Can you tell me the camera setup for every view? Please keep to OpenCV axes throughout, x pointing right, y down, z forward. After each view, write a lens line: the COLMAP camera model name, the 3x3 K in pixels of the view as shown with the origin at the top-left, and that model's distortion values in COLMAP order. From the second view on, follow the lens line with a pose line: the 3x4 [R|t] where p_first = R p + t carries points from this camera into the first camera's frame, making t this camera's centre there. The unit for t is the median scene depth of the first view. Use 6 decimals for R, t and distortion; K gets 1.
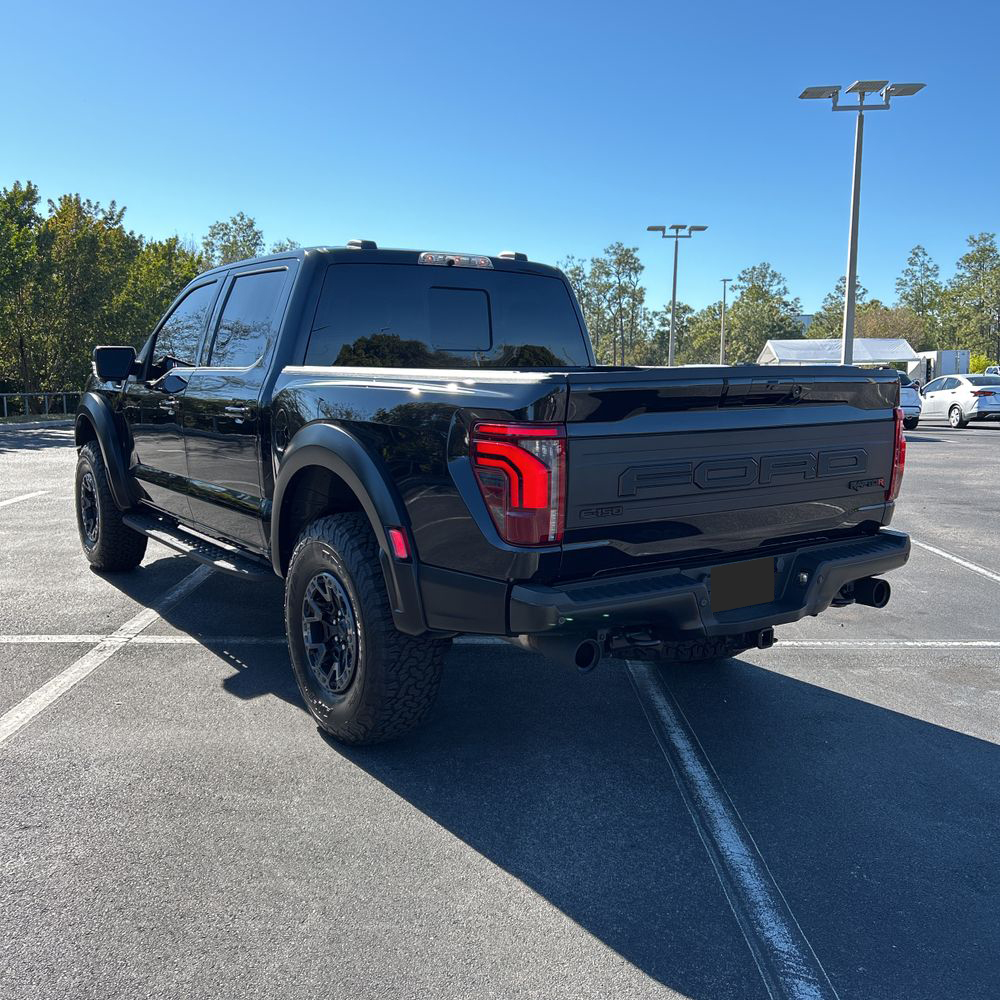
lens RADIAL K [[1005.6, 0, 505.3], [0, 1005.6, 503.3], [0, 0, 1]] dist [0.065168, -0.069553]
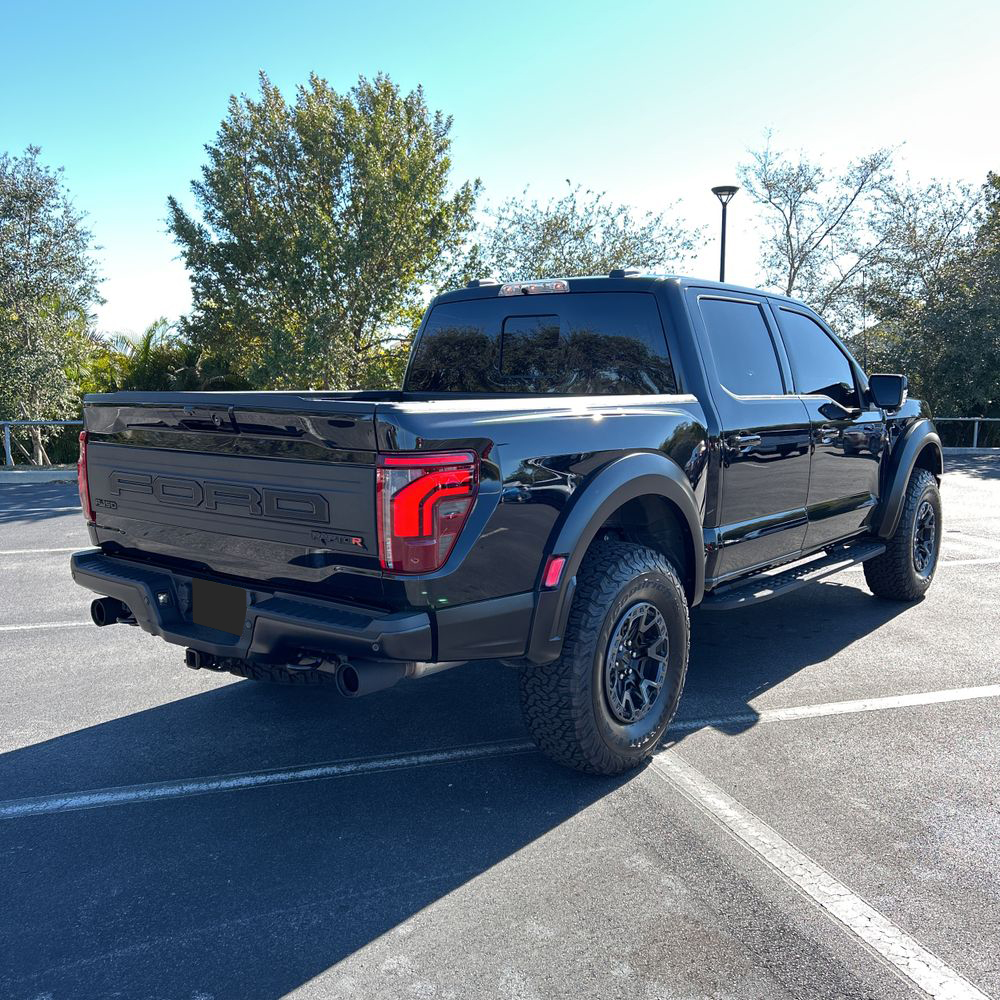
lens RADIAL K [[1005.6, 0, 505.3], [0, 1005.6, 503.3], [0, 0, 1]] dist [0.065168, -0.069553]
pose [[0.269107, 0.115475, -0.956163, 0.877494], [-0.136440, 0.987344, 0.080841, -0.099771], [0.953397, 0.108704, 0.281457, 0.668161]]
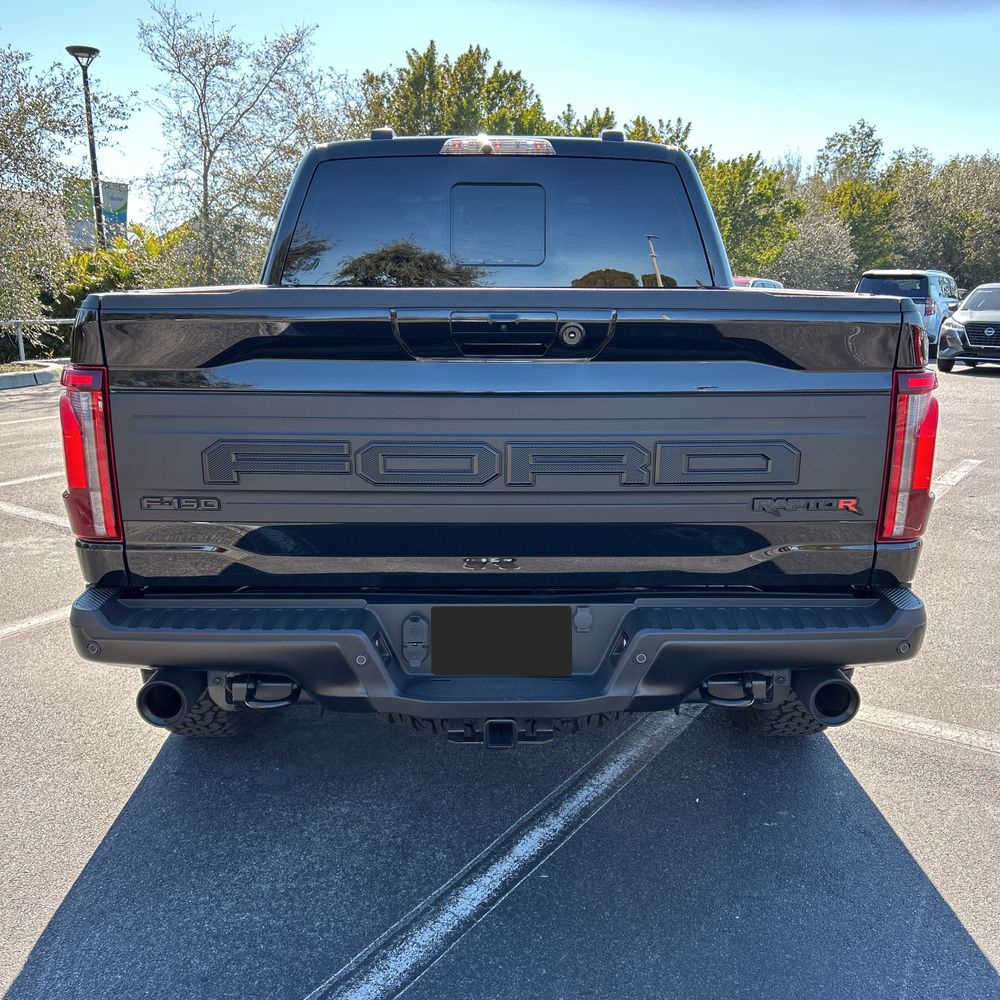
lens RADIAL K [[1015.0, 0, 503.4], [0, 1015.0, 492.0], [0, 0, 1]] dist [-0.012991, 0.002626]
pose [[0.825045, 0.121138, -0.551929, 0.390582], [-0.083658, 0.992173, 0.092707, -0.048124], [0.558839, -0.030314, 0.828722, 0.329413]]
